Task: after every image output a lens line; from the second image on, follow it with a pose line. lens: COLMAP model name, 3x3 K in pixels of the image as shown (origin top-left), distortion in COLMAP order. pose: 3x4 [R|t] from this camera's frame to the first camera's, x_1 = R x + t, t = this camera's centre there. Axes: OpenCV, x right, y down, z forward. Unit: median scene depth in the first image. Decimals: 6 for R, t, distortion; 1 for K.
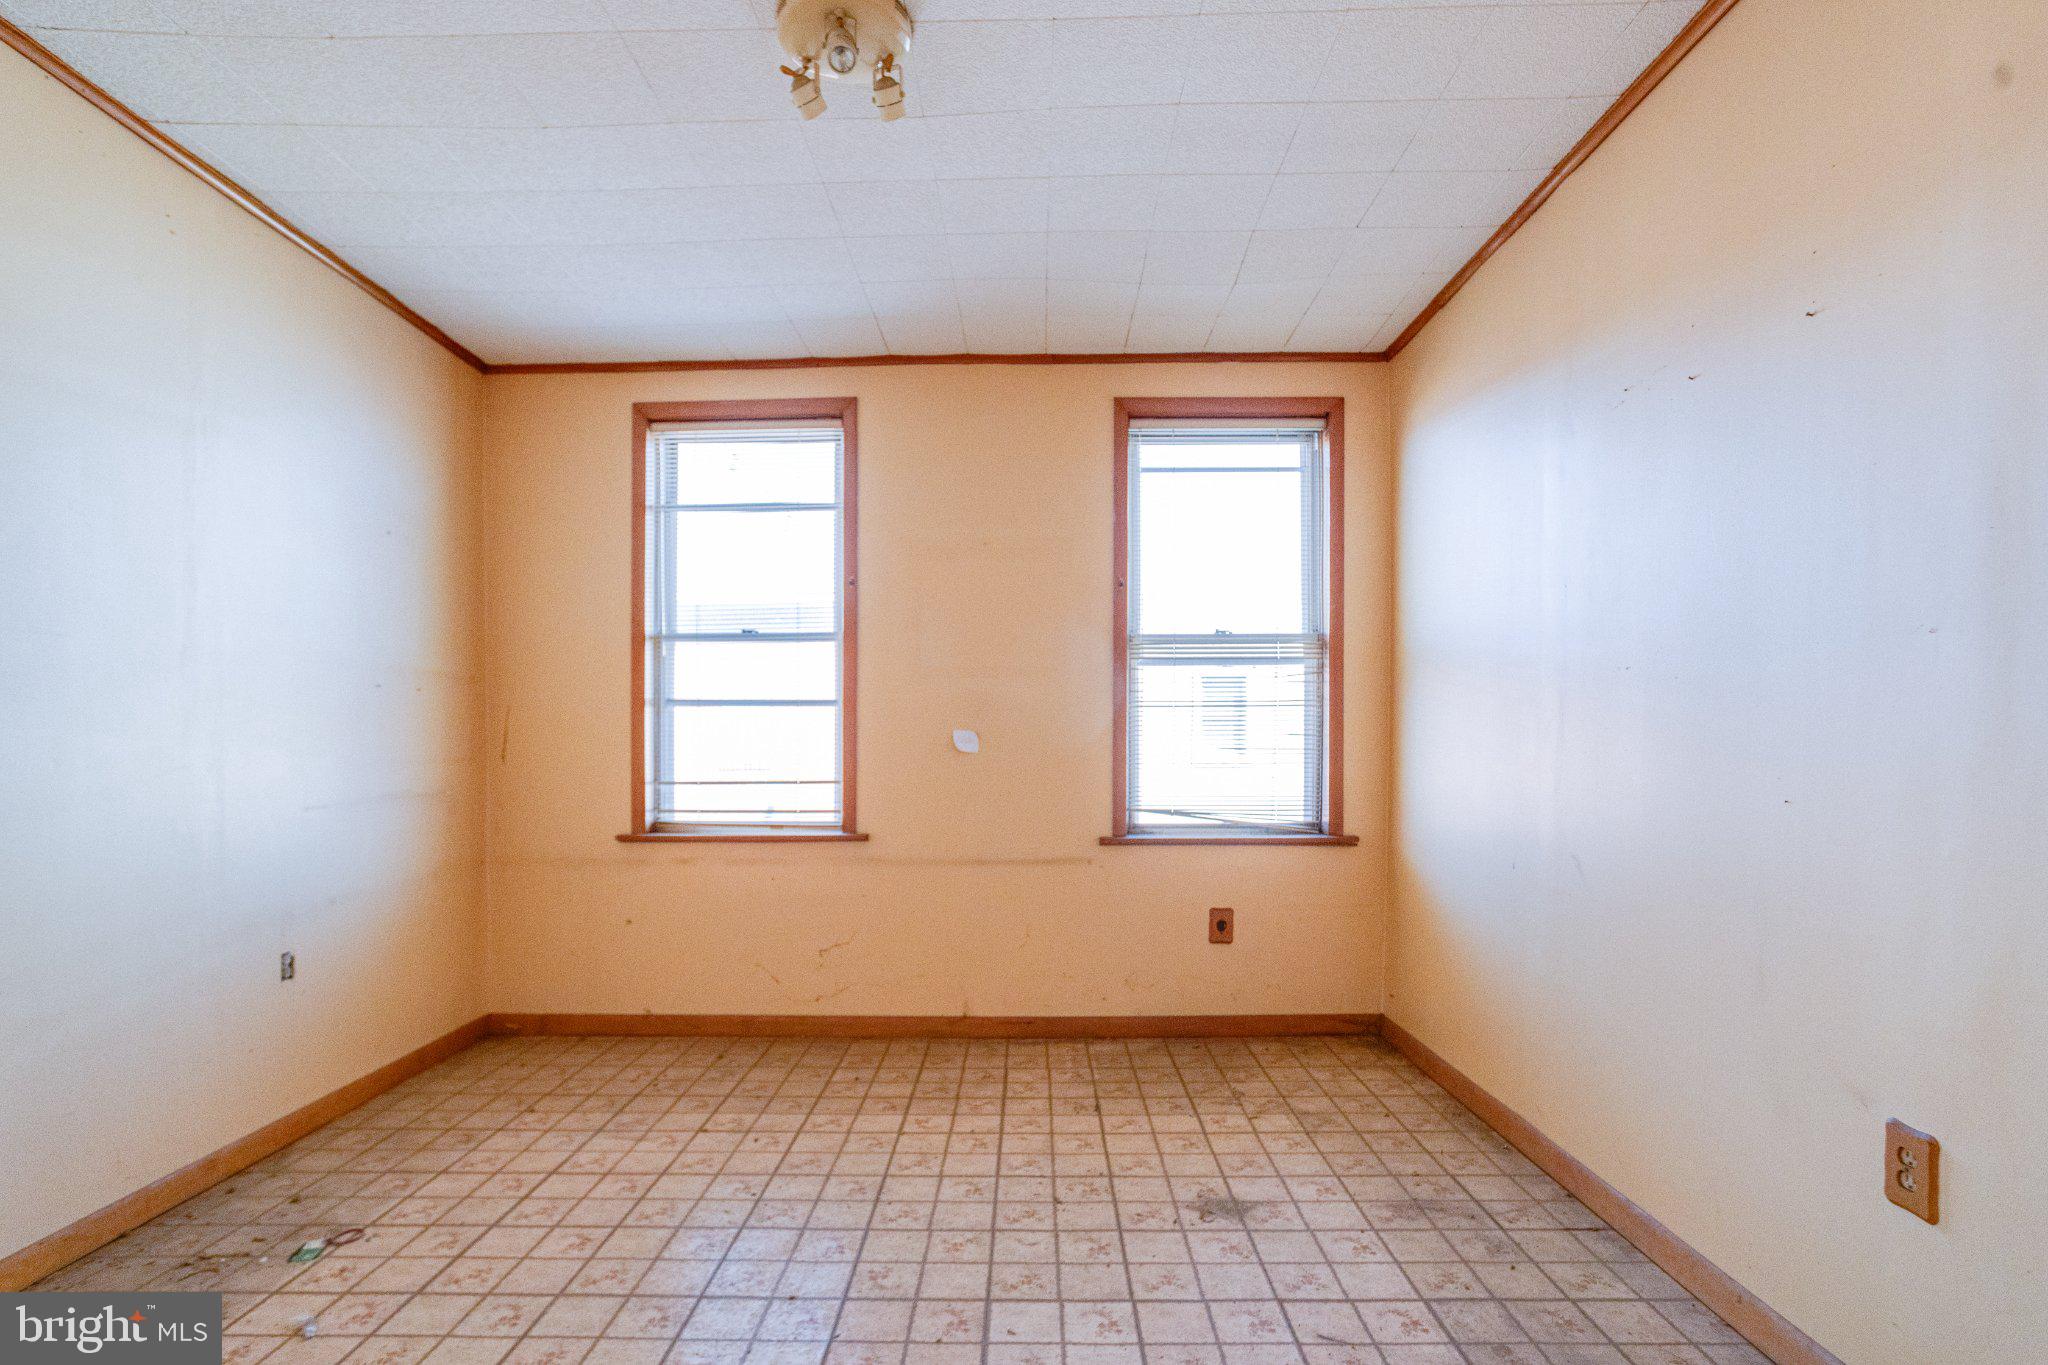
lens RADIAL K [[1001.8, 0, 990.0], [0, 1001.8, 756.5], [0, 0, 1]] dist [-0.032397, 0.026271]
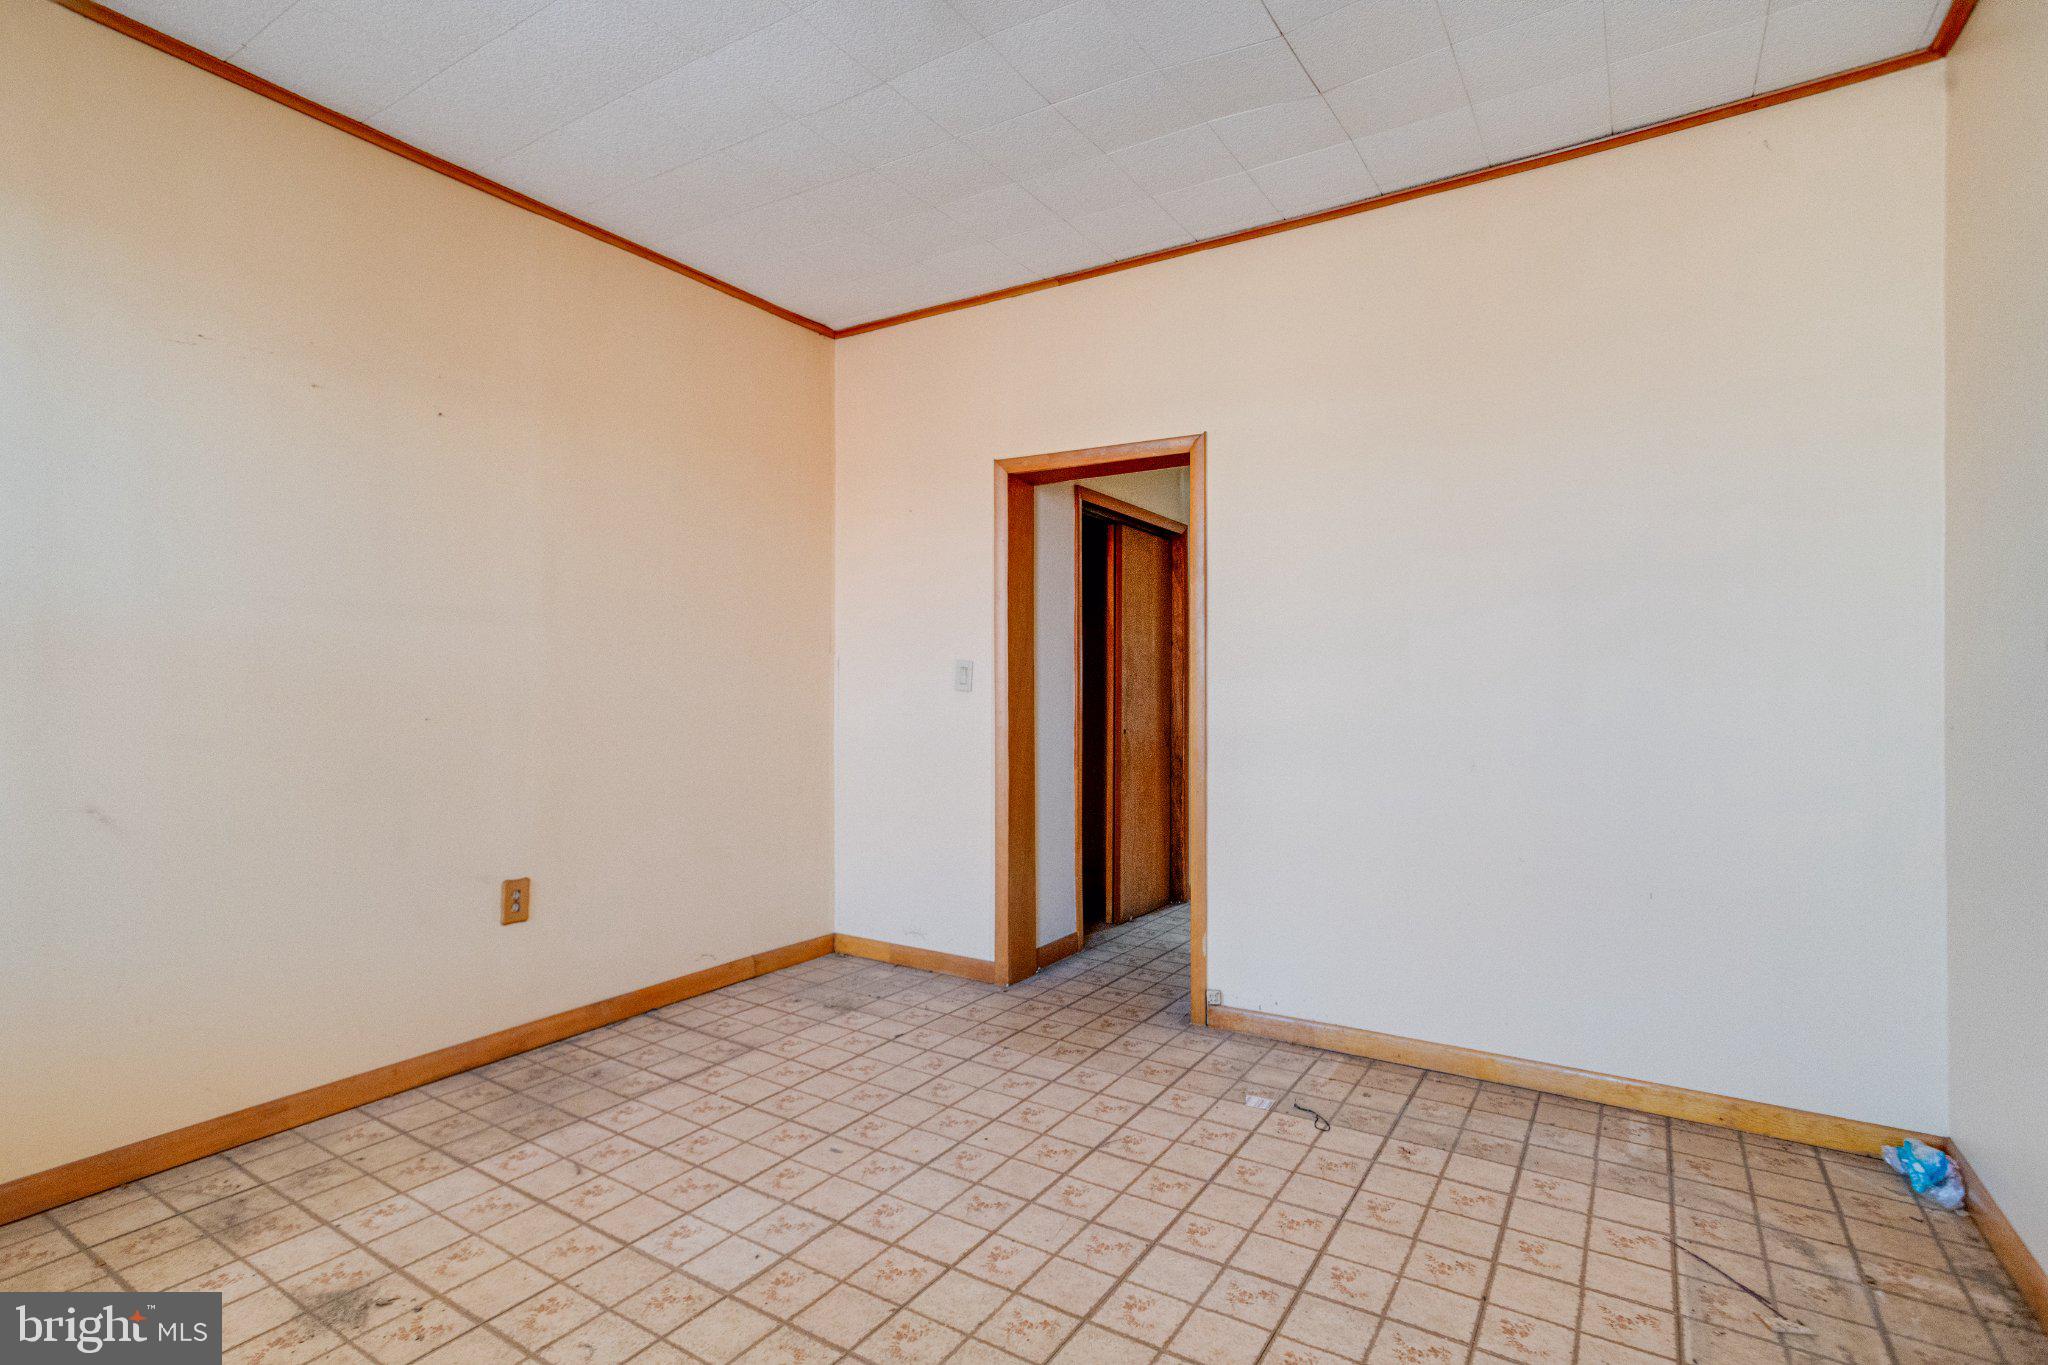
lens RADIAL K [[1001.8, 0, 1015.6], [0, 1001.8, 691.5], [0, 0, 1]] dist [-0.032397, 0.026271]
pose [[-0.863369, -0.001552, 0.504571, -0.376935], [0.008531, 0.999807, 0.017673, -0.011593], [-0.504502, 0.019563, -0.863189, 0.896307]]
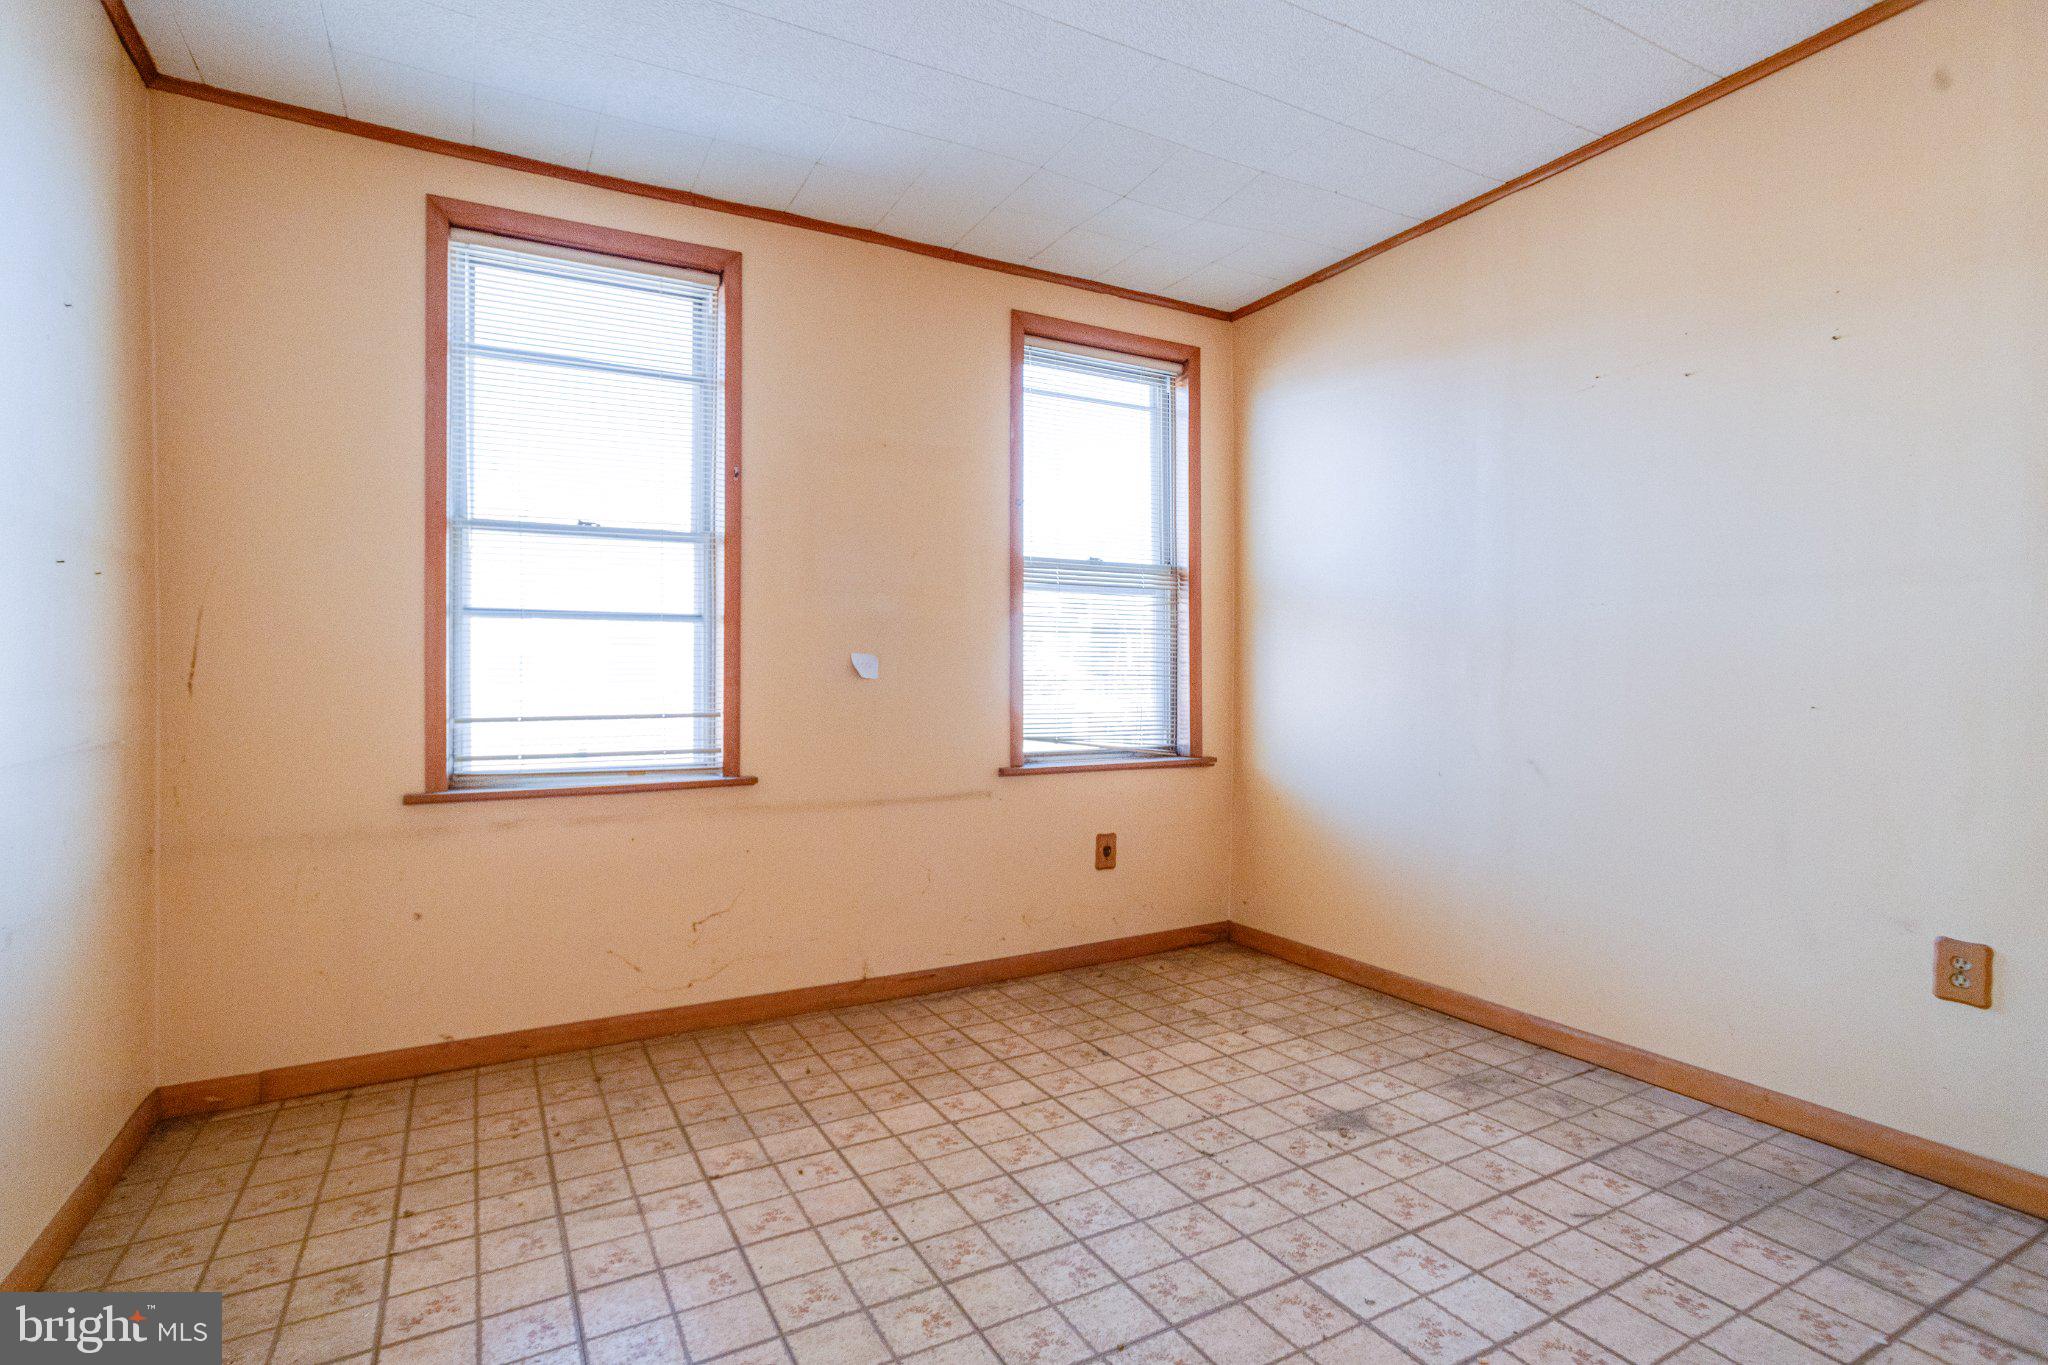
lens RADIAL K [[1001.8, 0, 980.3], [0, 1001.8, 670.8], [0, 0, 1]] dist [-0.032397, 0.026271]
pose [[0.869109, 0.004062, 0.494604, -0.385006], [0.006080, 0.999803, -0.018895, 0.006606], [-0.494584, 0.019429, 0.868913, 0.190762]]
